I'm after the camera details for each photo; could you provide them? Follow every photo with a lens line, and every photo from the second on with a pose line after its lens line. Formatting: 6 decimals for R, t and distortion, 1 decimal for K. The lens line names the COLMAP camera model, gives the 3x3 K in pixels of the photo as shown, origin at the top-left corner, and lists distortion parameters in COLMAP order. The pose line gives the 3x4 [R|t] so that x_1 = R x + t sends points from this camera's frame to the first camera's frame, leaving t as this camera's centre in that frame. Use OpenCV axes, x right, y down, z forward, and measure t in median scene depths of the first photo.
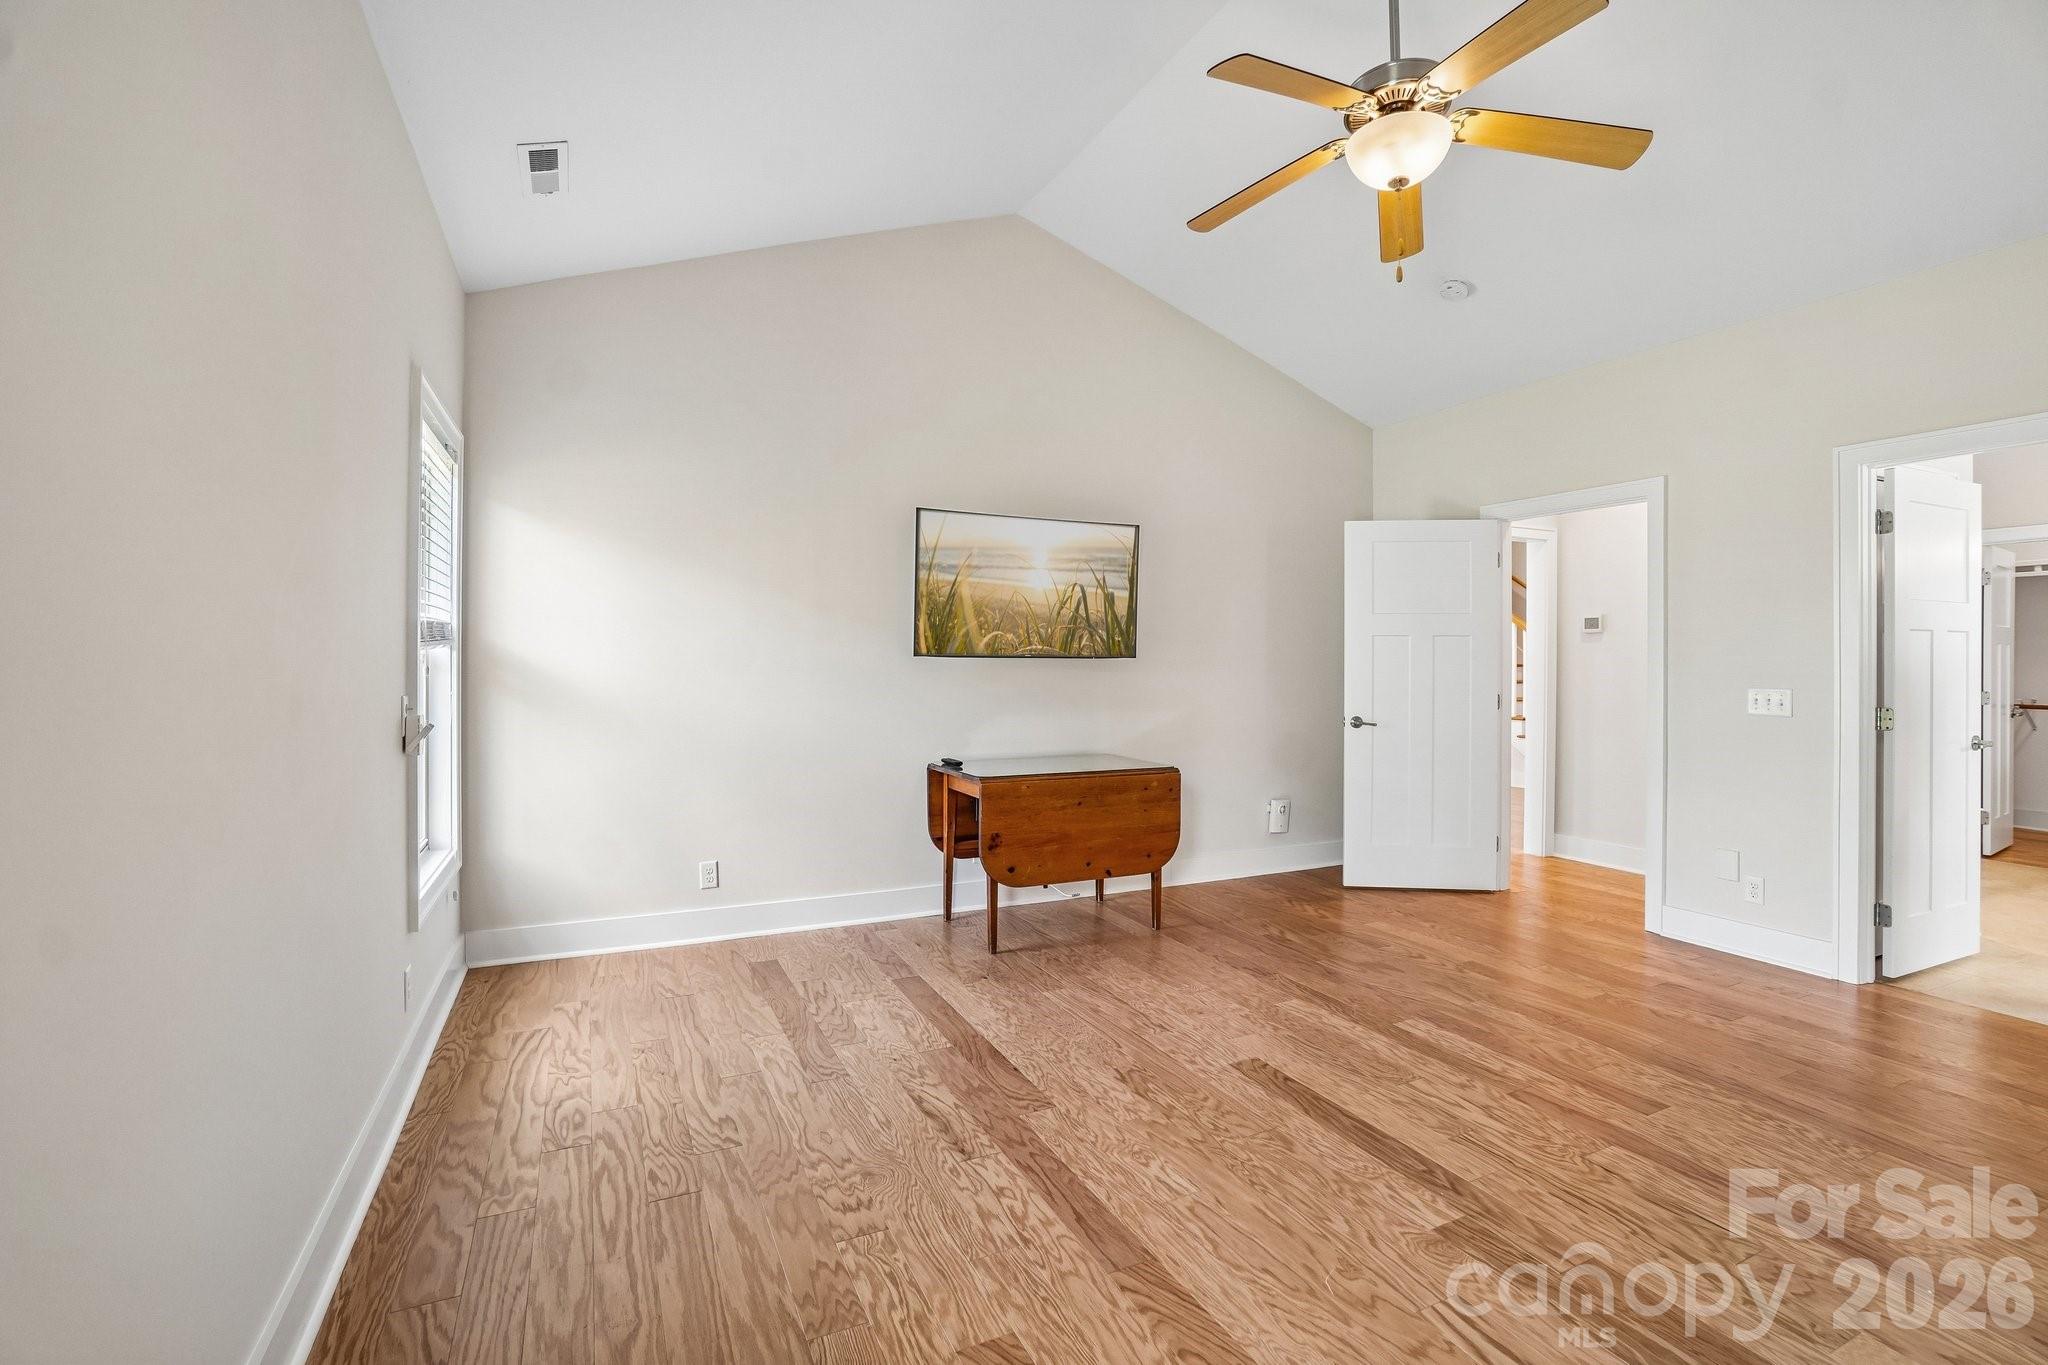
lens RADIAL K [[904.6, 0, 1022.7], [0, 904.6, 673.9], [0, 0, 1]] dist [-0.036825, 0.010623]
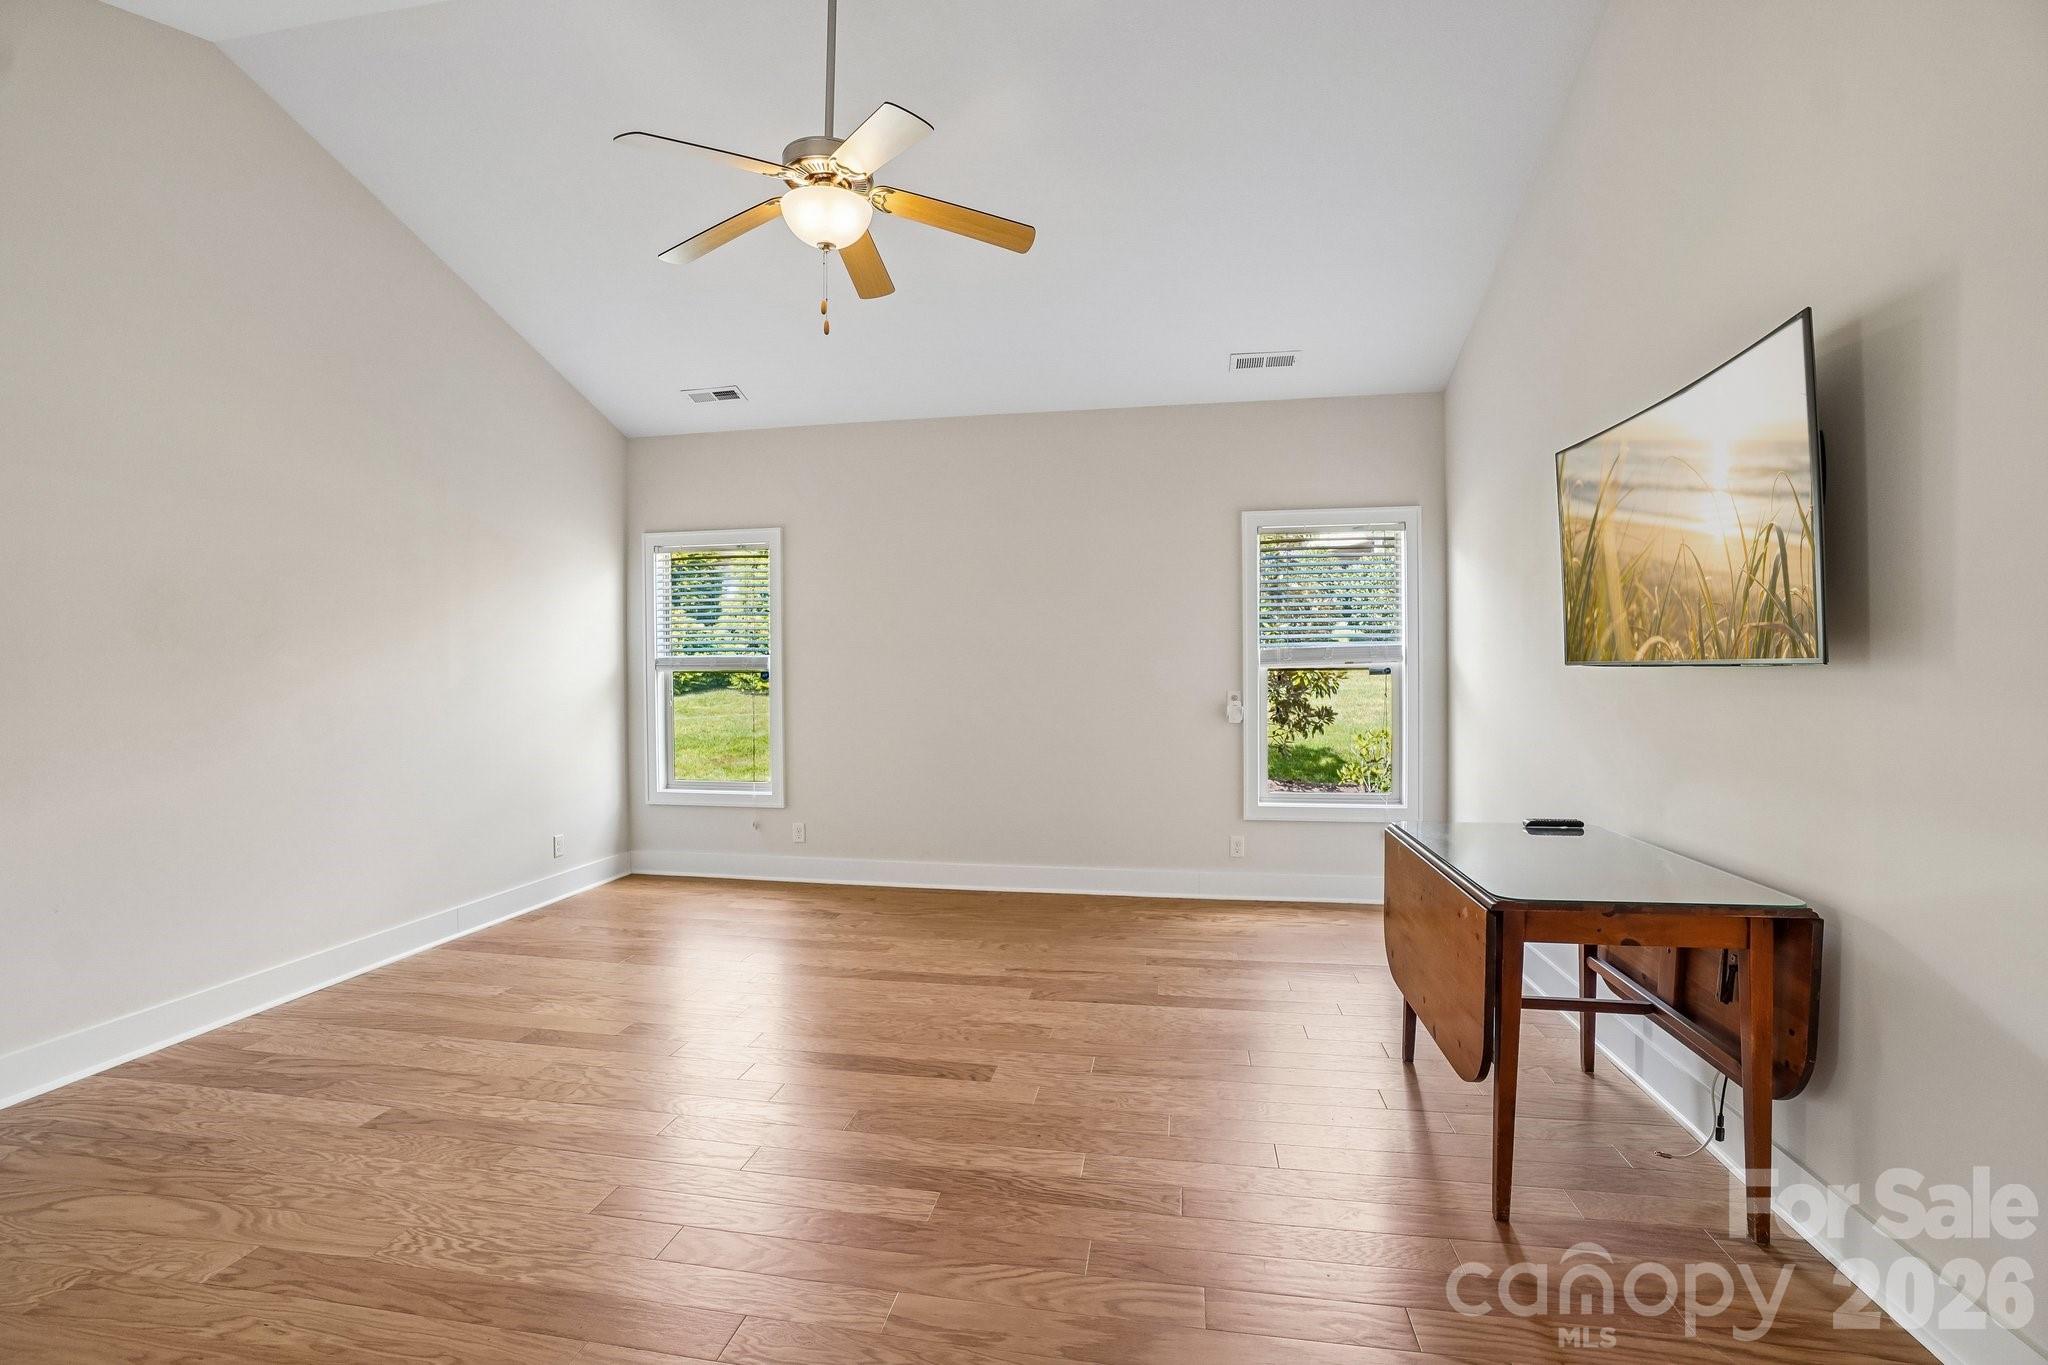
lens RADIAL K [[872.8, 0, 1029.2], [0, 872.8, 676.7], [0, 0, 1]] dist [-0.002925, -0.000254]
pose [[-0.569989, 0.003878, -0.821643, 1.110900], [-0.001515, 0.999982, 0.005770, -0.024635], [0.821651, 0.004534, -0.569973, 1.716534]]
